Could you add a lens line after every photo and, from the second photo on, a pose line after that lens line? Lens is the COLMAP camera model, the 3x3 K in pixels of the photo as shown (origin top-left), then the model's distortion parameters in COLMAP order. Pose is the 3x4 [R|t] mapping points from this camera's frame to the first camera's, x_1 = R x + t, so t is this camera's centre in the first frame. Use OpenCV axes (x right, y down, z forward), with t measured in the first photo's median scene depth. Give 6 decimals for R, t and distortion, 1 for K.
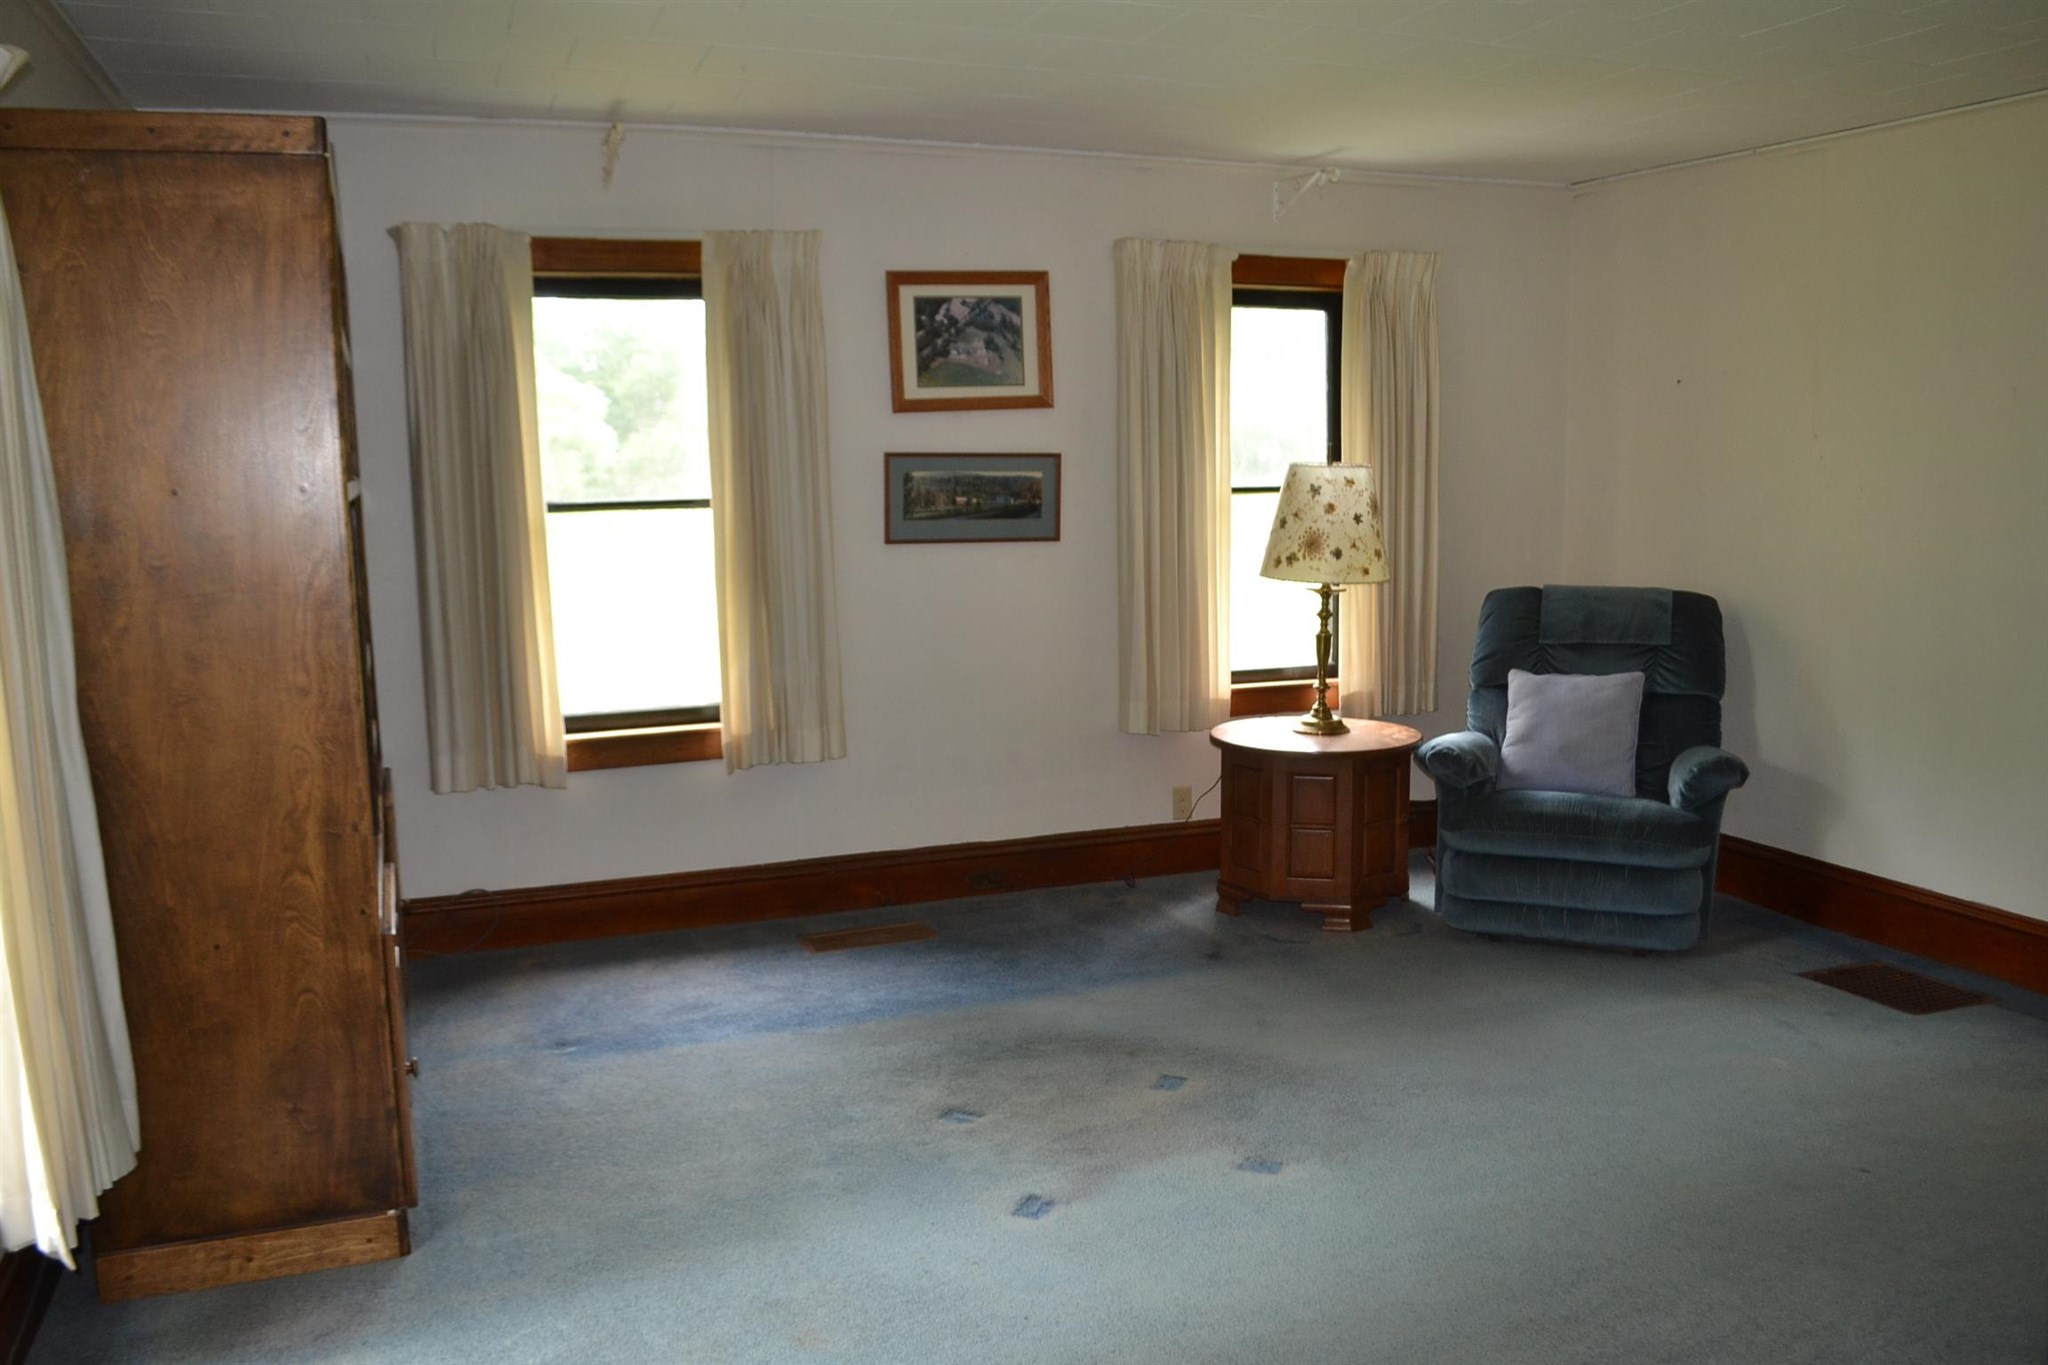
lens RADIAL K [[1700.5, 0, 1024.0], [0, 1700.5, 682.5], [0, 0, 1]] dist [-0.002229, -0.005251]
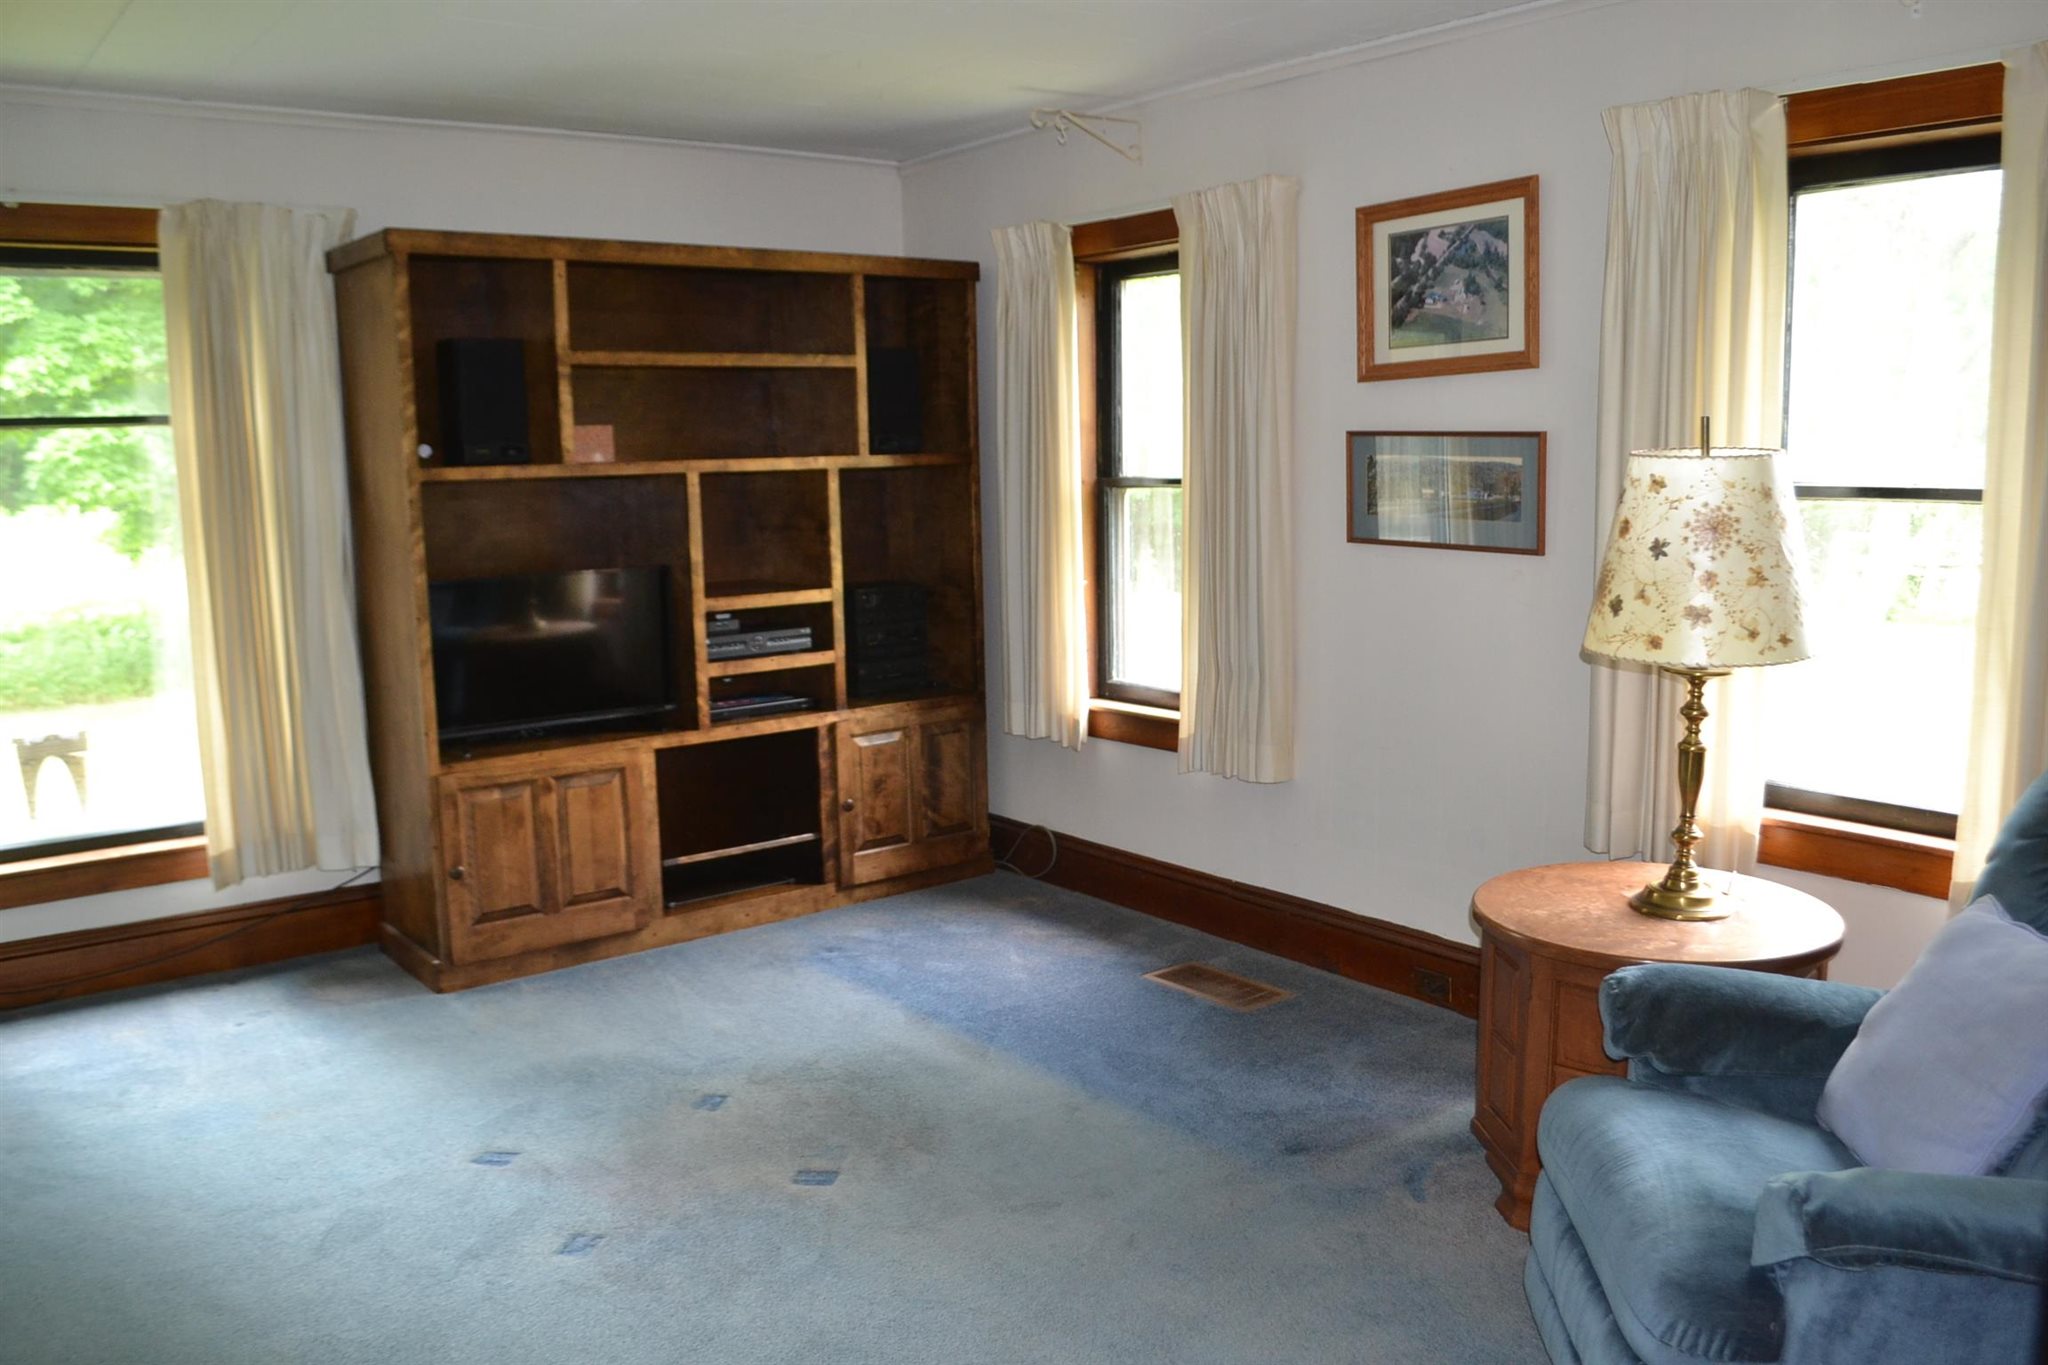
lens RADIAL K [[1645.4, 0, 1024.0], [0, 1645.4, 682.5], [0, 0, 1]] dist [0.001055, -0.004820]
pose [[0.297765, 0.146468, -0.943336, 0.635754], [-0.125123, 0.985623, 0.113538, -0.084876], [0.946404, 0.084225, 0.311811, 0.606586]]
